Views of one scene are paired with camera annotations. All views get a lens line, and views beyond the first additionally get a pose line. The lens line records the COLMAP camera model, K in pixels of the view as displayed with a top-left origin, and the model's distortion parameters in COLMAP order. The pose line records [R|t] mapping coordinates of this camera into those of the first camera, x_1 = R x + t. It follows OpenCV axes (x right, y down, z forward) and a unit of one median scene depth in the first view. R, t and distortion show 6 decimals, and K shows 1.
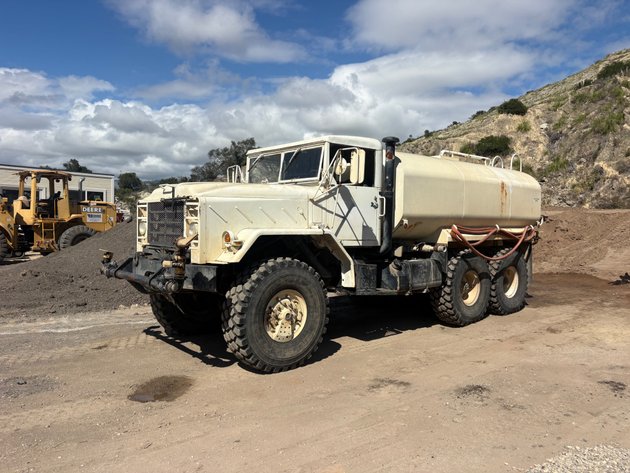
lens RADIAL K [[487.4, 0, 315.0], [0, 487.4, 236.5], [0, 0, 1]] dist [0.007791, -0.009187]
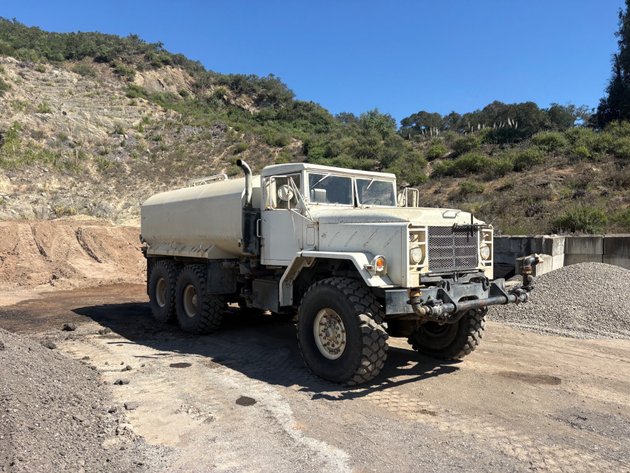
lens RADIAL K [[487.4, 0, 315.0], [0, 487.4, 236.5], [0, 0, 1]] dist [0.007791, -0.009187]
pose [[0.025222, -0.006651, 0.999660, -1.844092], [0.026910, 0.999620, 0.005972, -0.088823], [-0.999320, 0.026750, 0.025391, 1.751709]]
